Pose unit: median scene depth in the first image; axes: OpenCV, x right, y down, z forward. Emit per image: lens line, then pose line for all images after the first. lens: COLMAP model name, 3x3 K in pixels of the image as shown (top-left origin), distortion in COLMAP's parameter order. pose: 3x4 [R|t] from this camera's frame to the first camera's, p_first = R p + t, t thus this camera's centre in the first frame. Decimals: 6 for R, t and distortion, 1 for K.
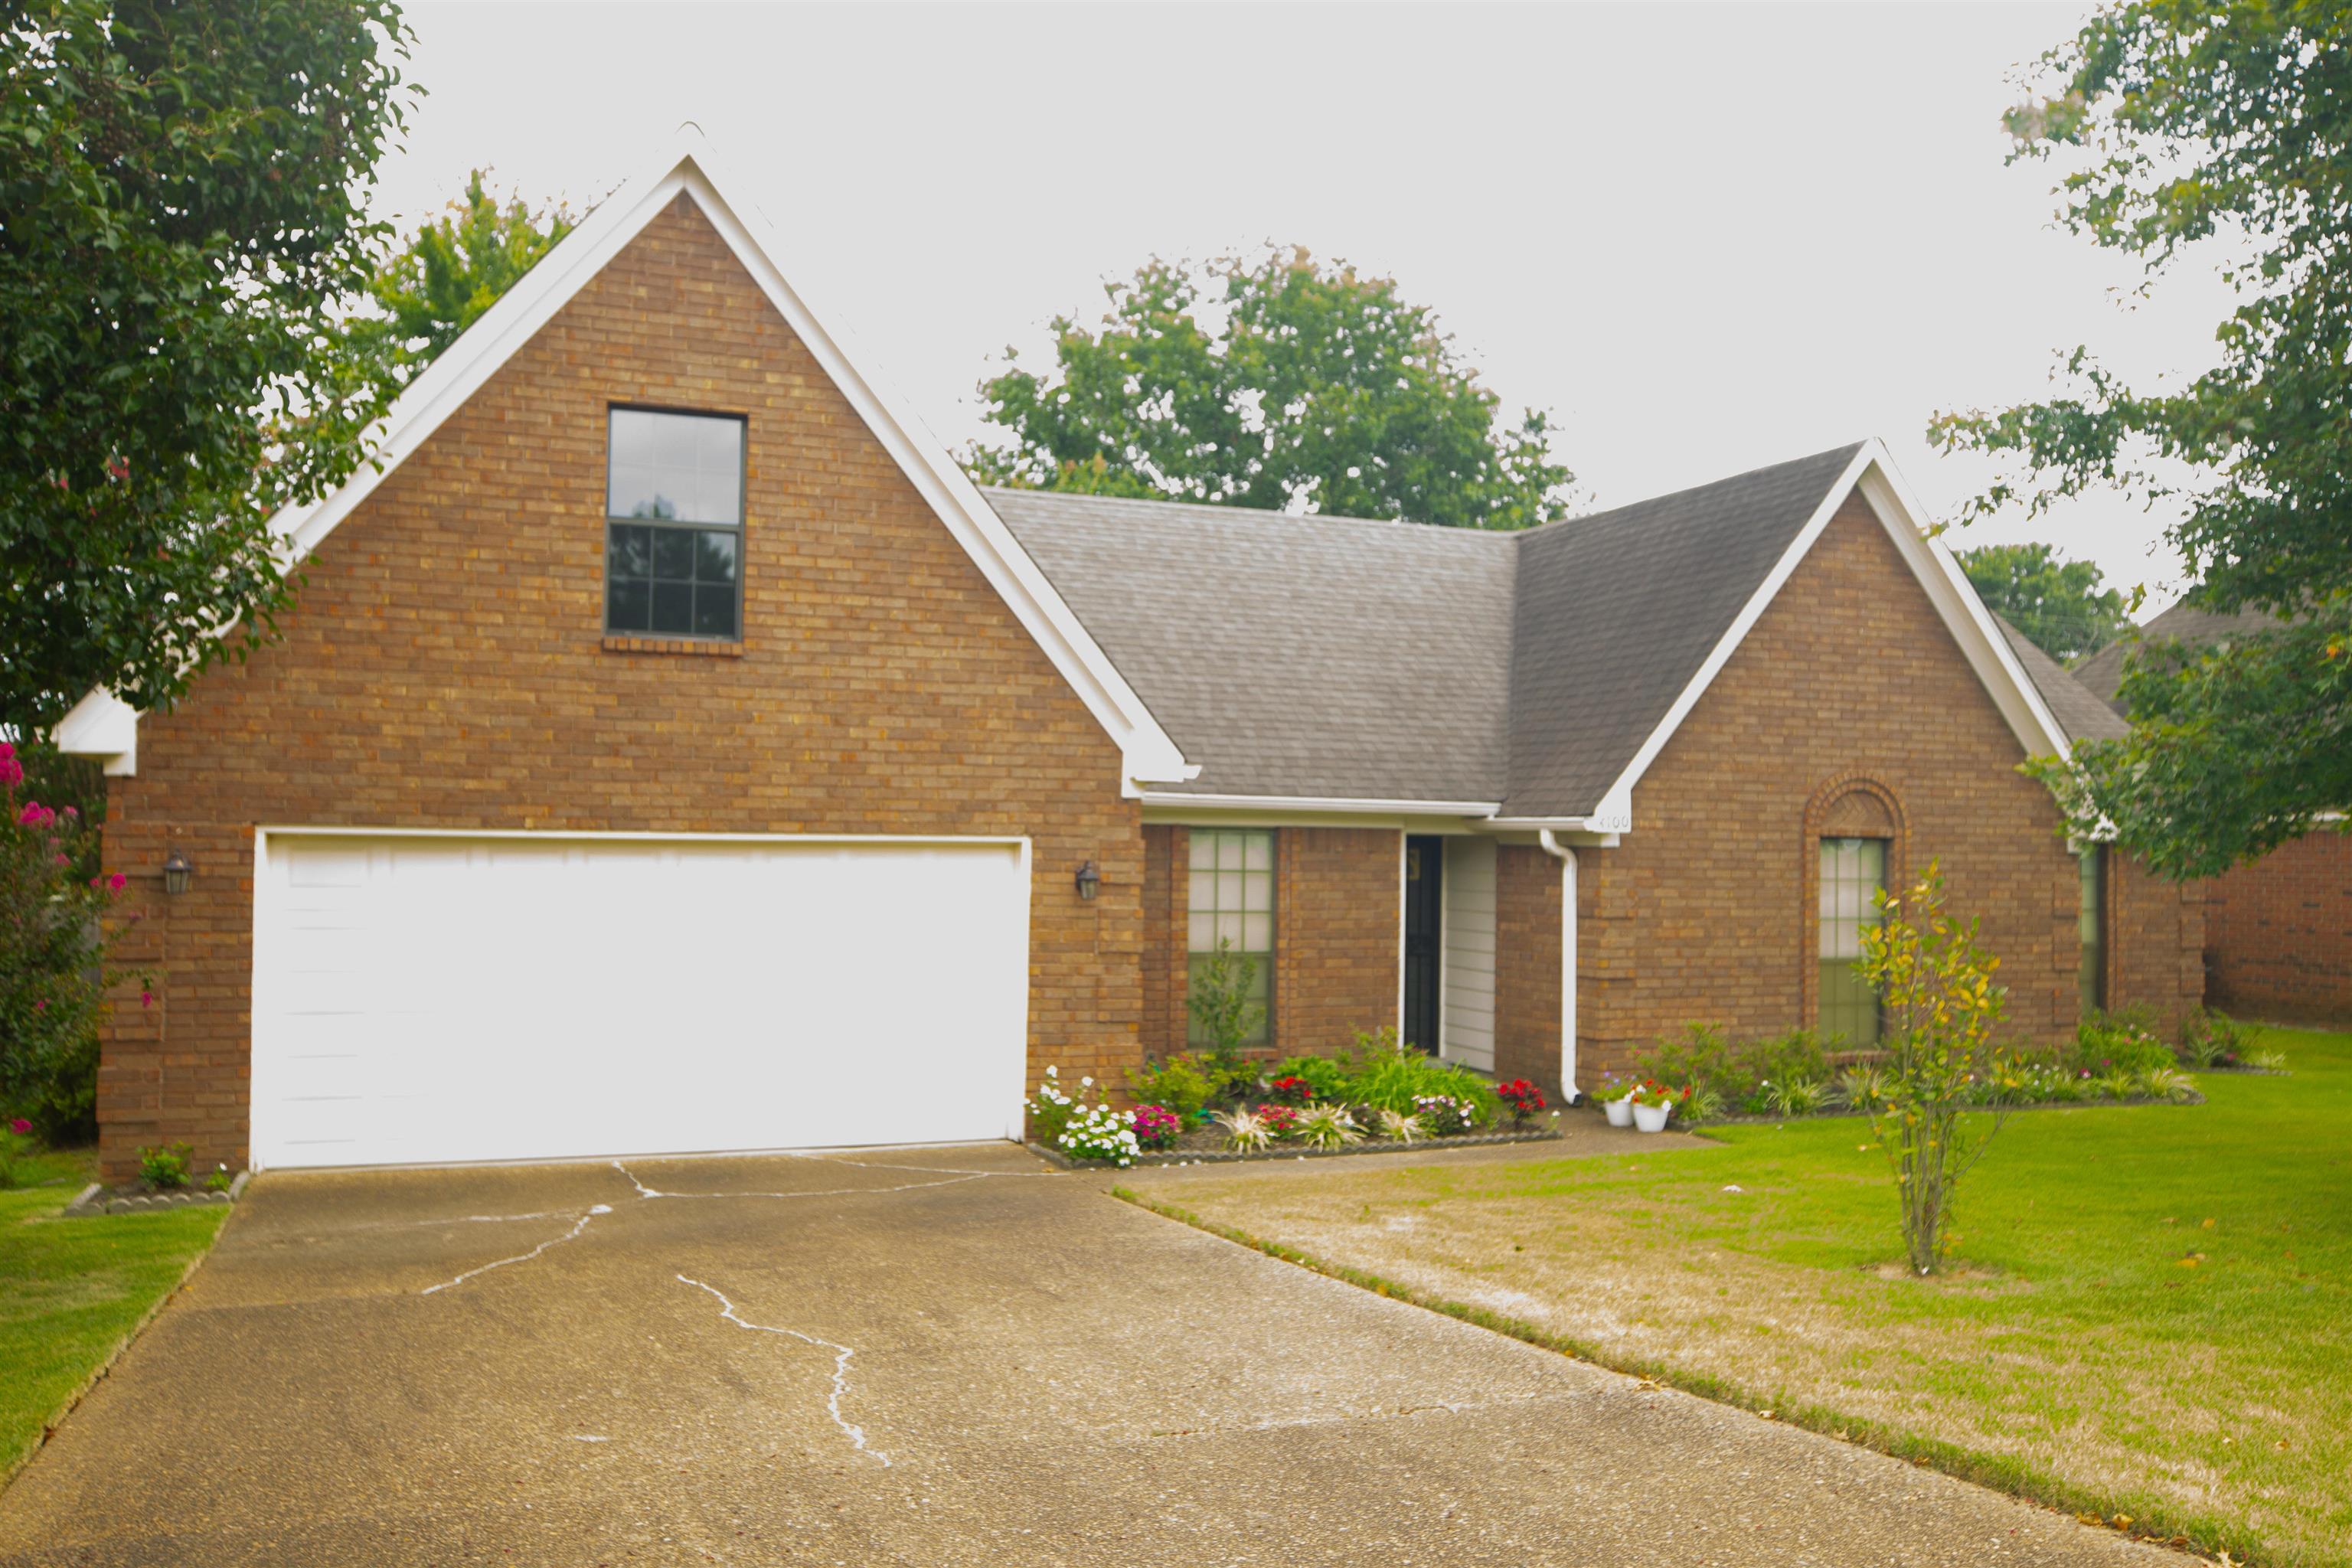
lens RADIAL K [[1915.5, 0, 1177.2], [0, 1915.5, 810.2], [0, 0, 1]] dist [-0.046252, 0.000487]
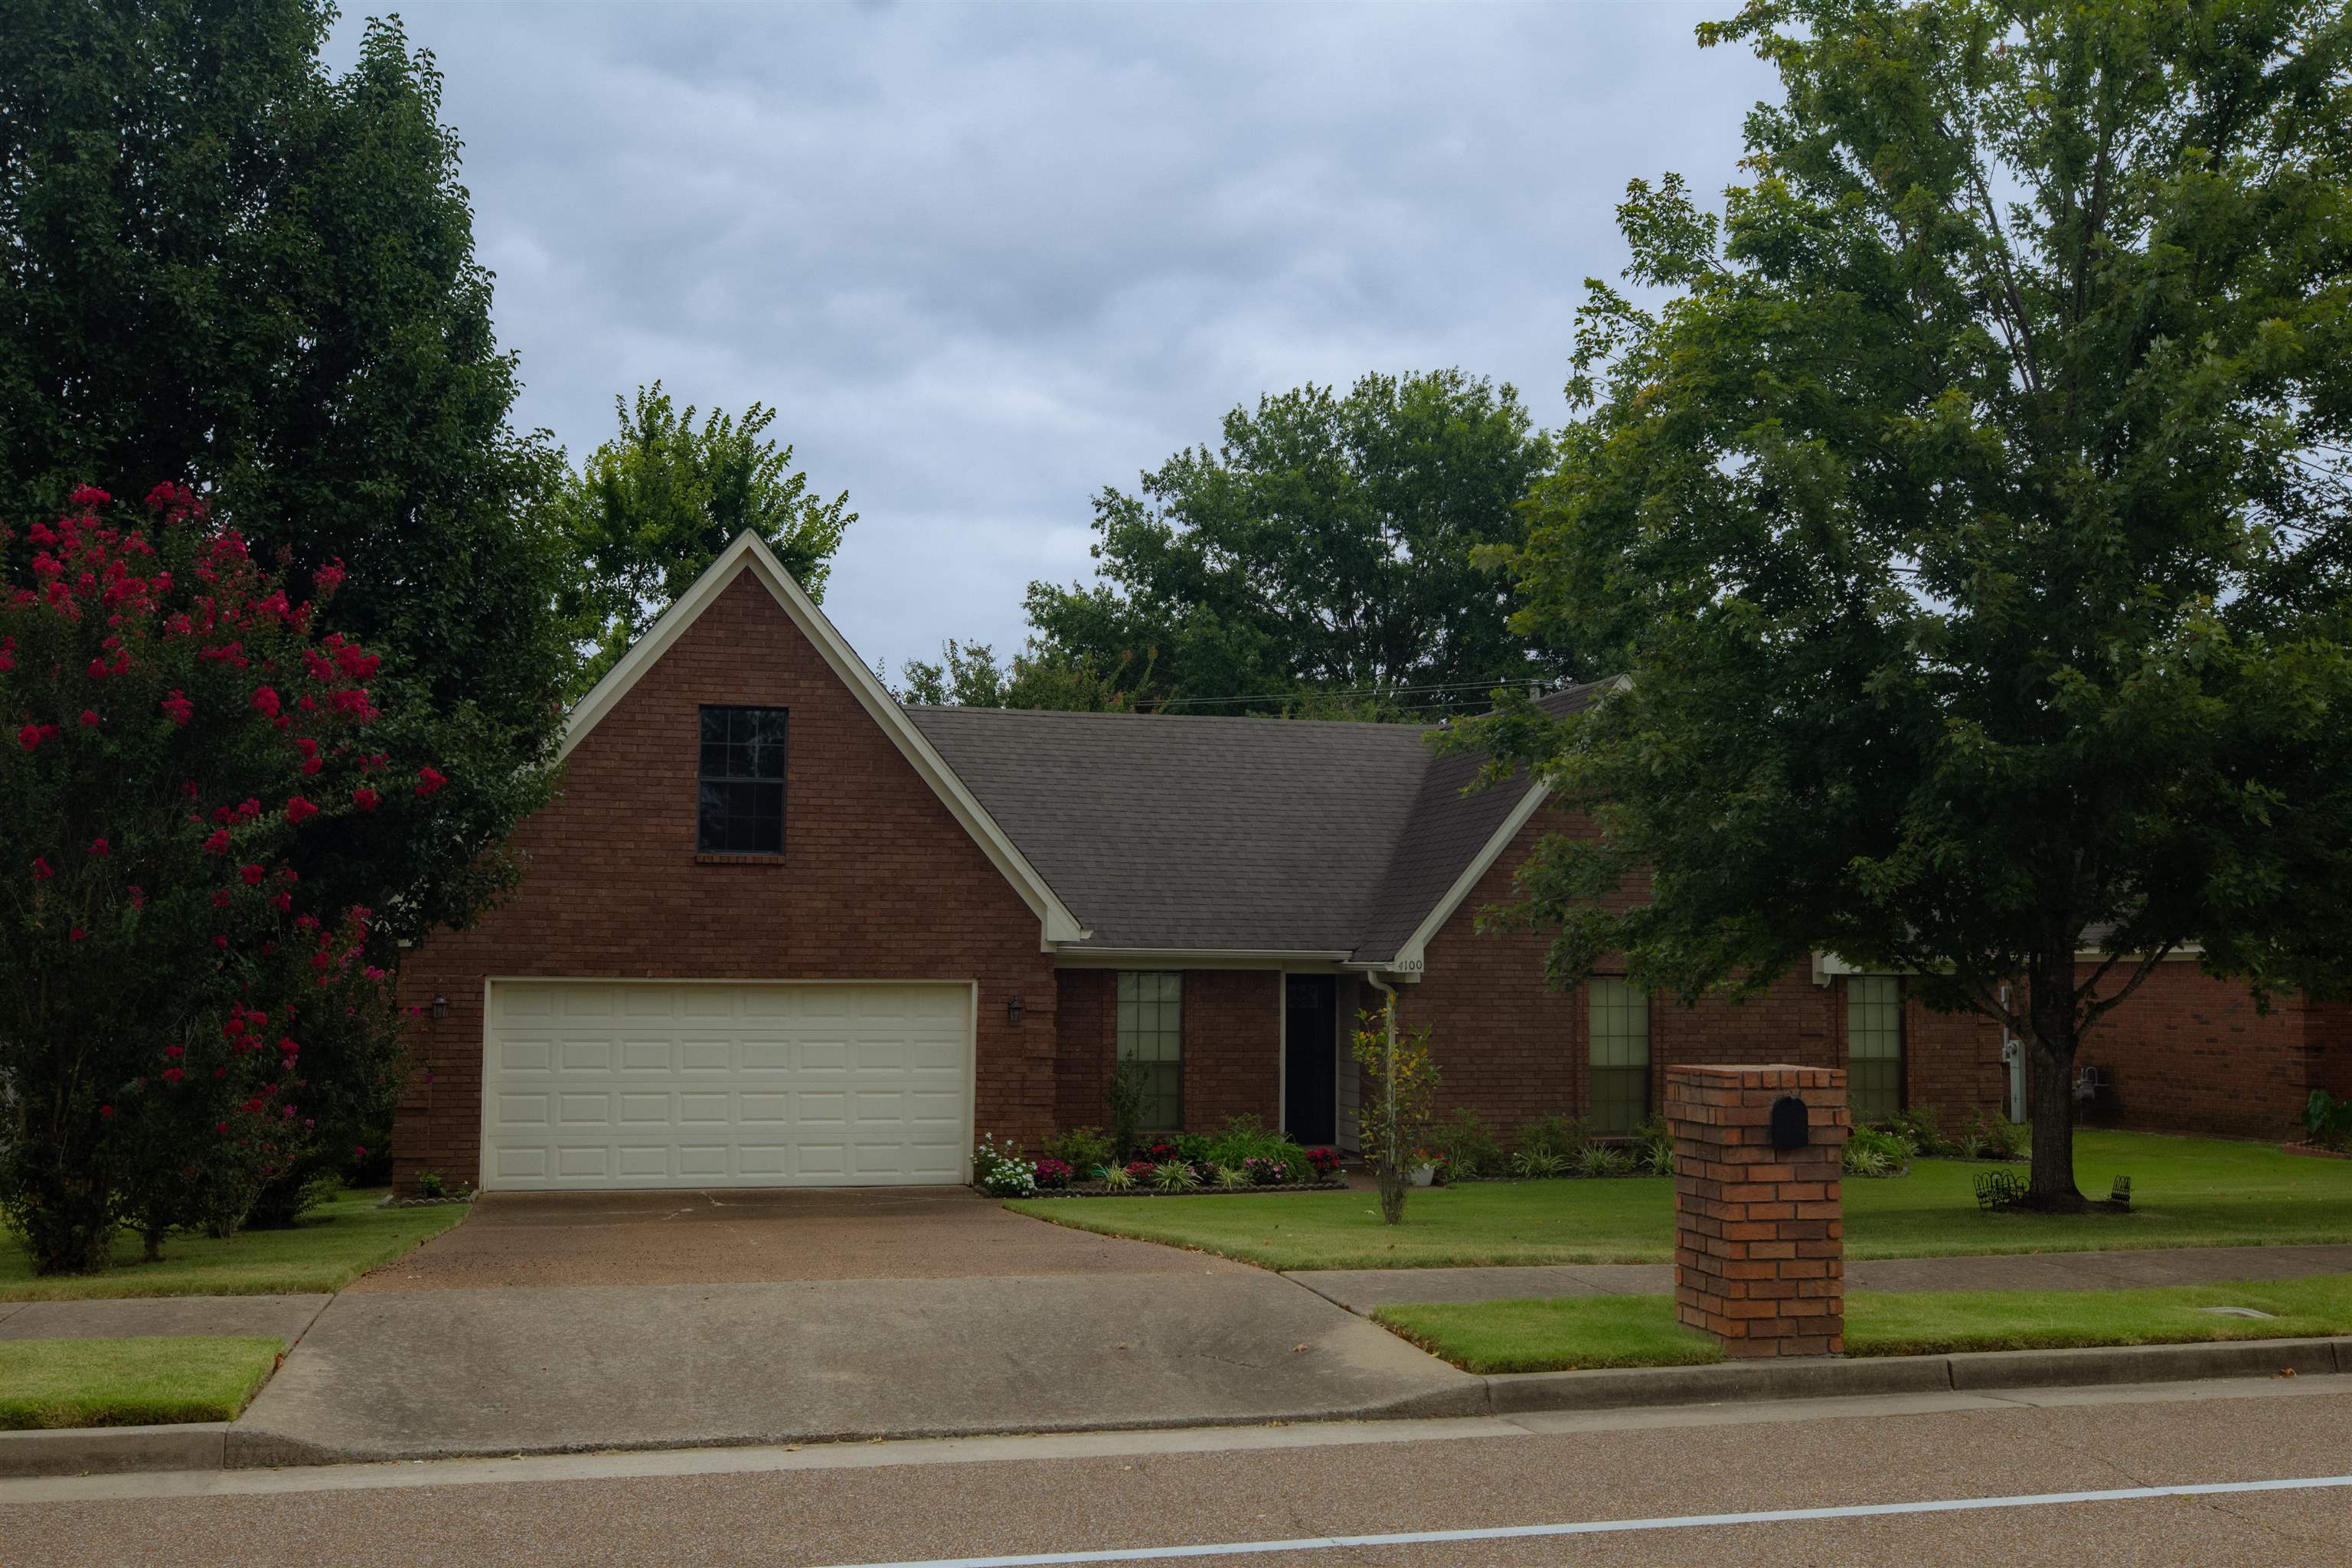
lens RADIAL K [[2304.2, 0, 1176.0], [0, 2304.2, 784.0], [0, 0, 1]] dist [-0.040822, -0.001503]
pose [[0.990991, -0.017673, -0.132759, 0.327816], [0.009153, 0.997875, -0.064514, -0.021703], [0.133617, 0.062718, 0.989046, -0.788340]]
